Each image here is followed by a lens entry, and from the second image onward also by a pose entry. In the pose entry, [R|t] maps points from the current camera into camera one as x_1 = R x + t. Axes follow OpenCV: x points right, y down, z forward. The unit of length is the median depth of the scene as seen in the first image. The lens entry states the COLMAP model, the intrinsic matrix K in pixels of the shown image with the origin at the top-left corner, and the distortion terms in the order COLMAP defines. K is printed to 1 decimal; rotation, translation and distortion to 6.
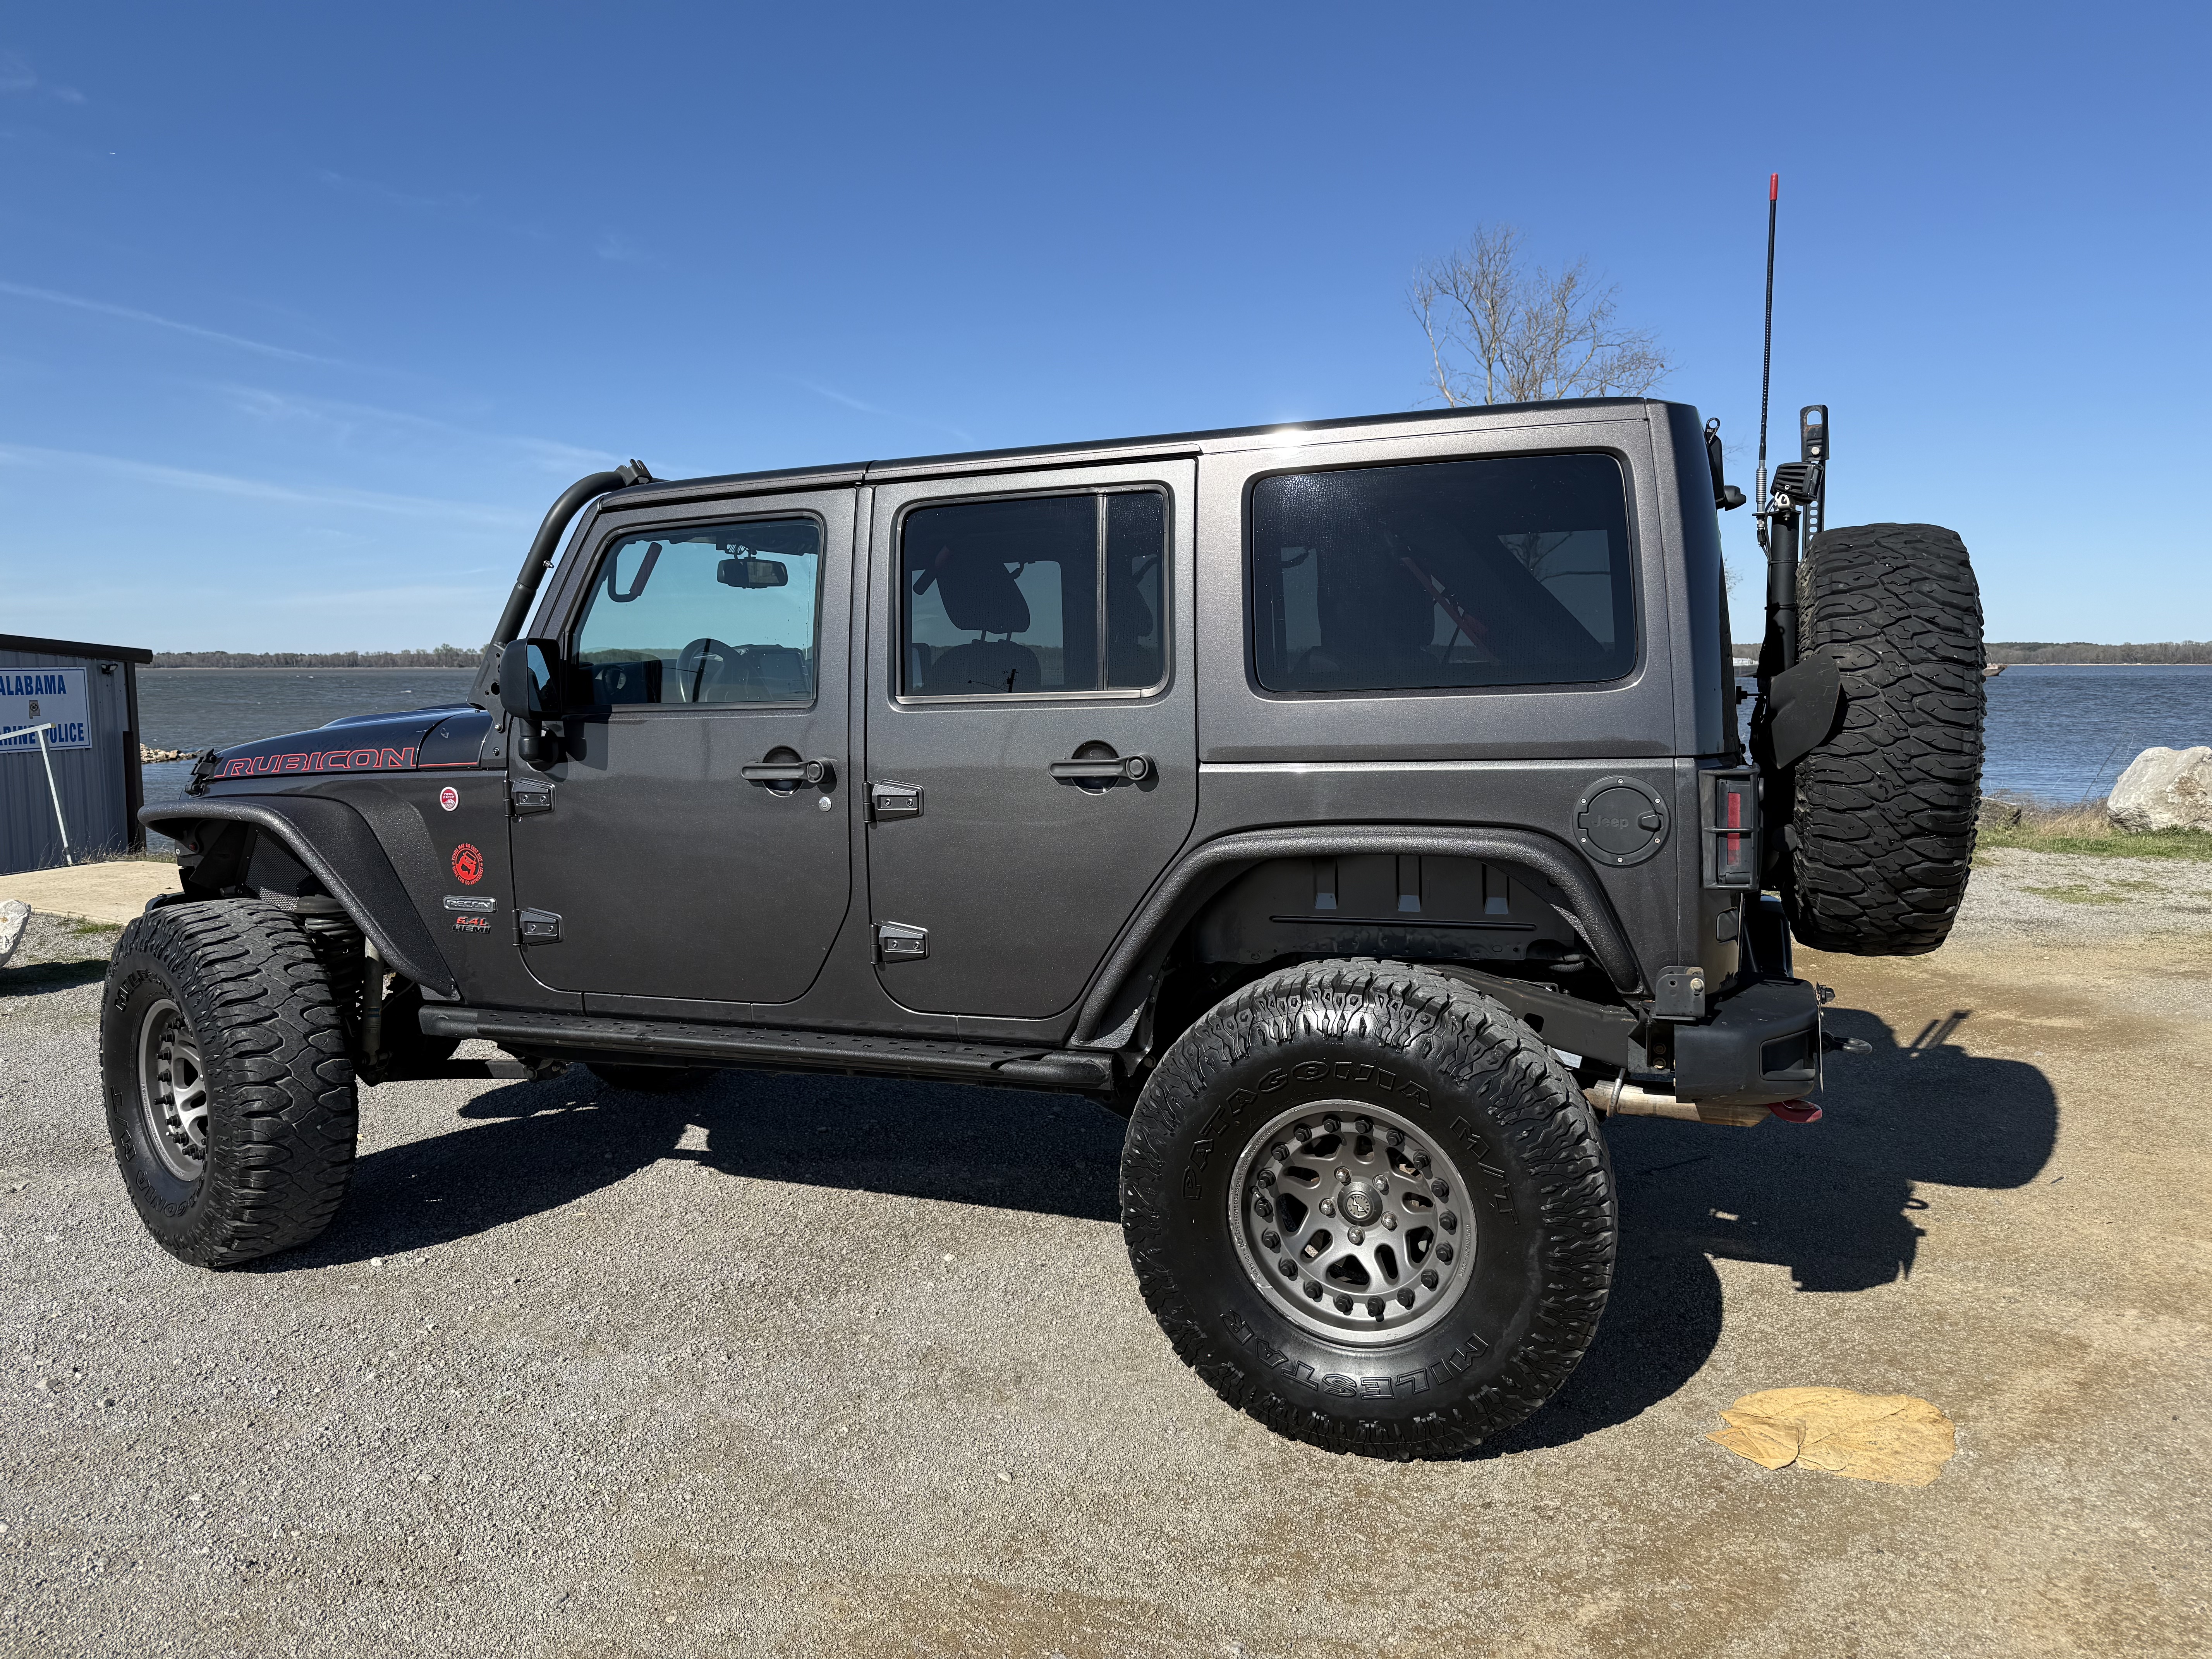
lens RADIAL K [[1527.4, 0, 1124.9], [0, 1527.4, 849.8], [0, 0, 1]] dist [0.096733, -0.140921]
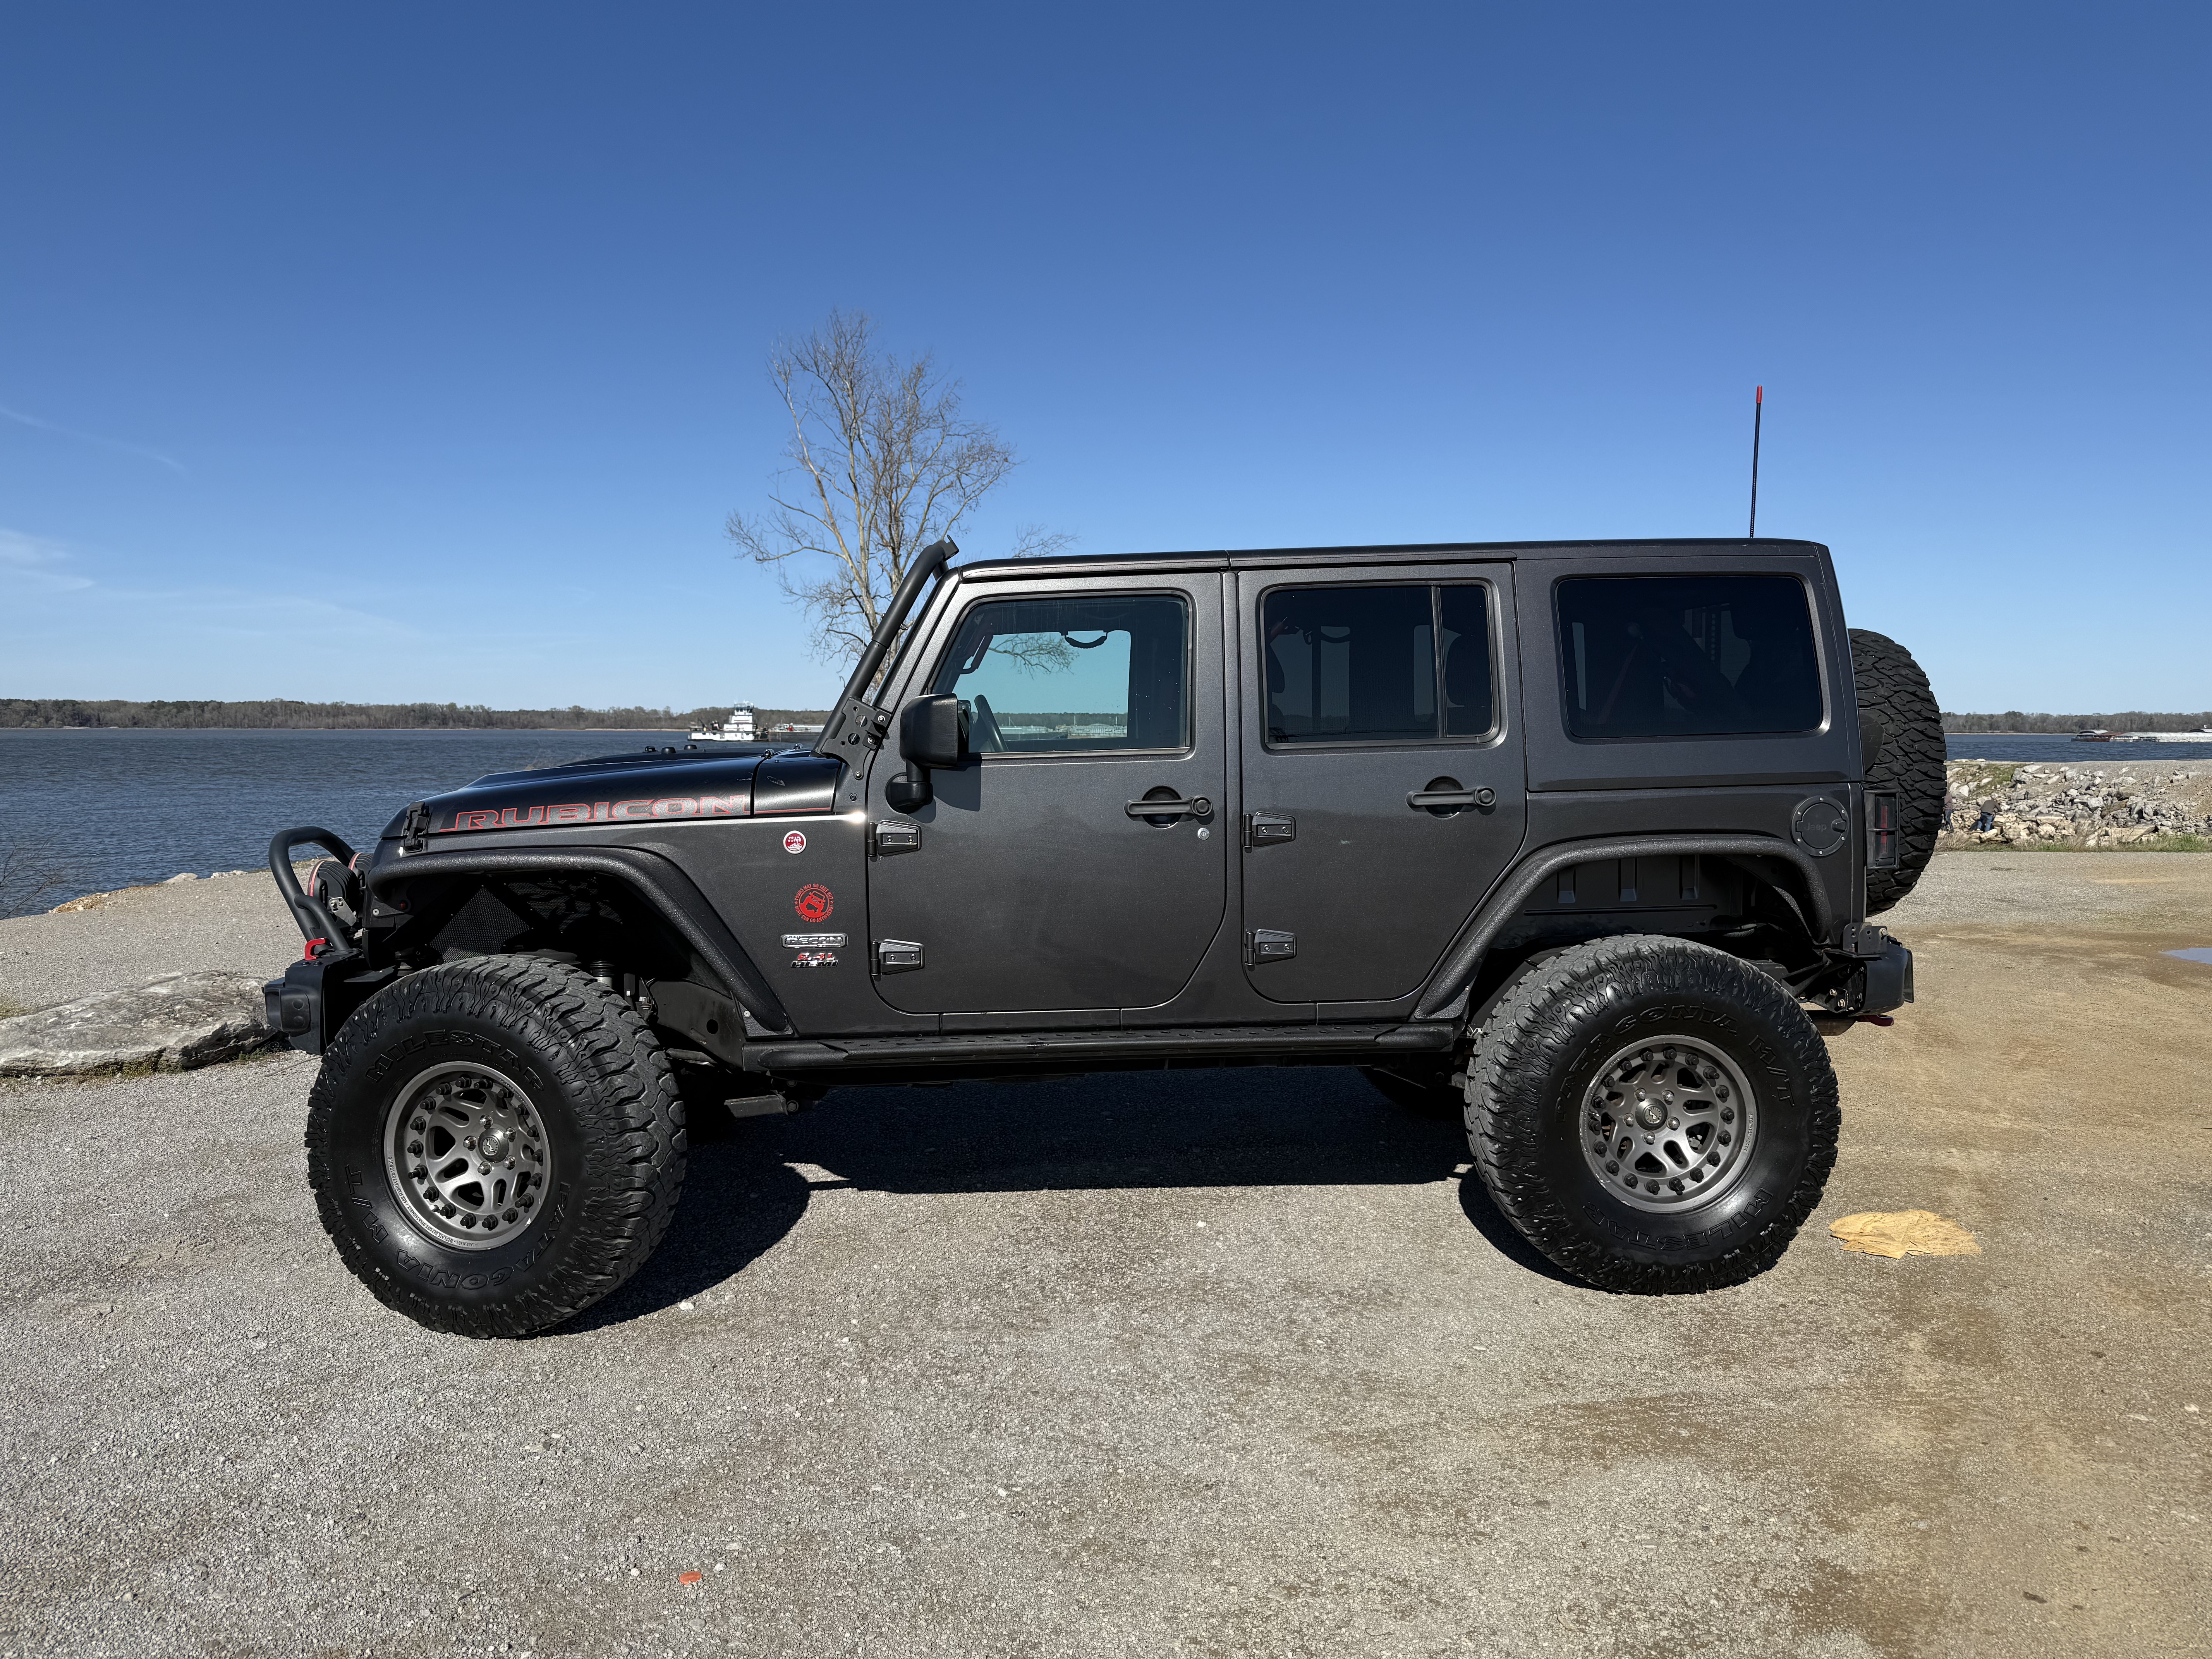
lens RADIAL K [[1527.4, 0, 1124.9], [0, 1527.4, 849.8], [0, 0, 1]] dist [0.096733, -0.140921]
pose [[0.906964, -0.027424, 0.420315, -0.748738], [0.045108, 0.998463, -0.032189, 0.017972], [-0.418787, 0.048154, 0.906807, -0.049950]]
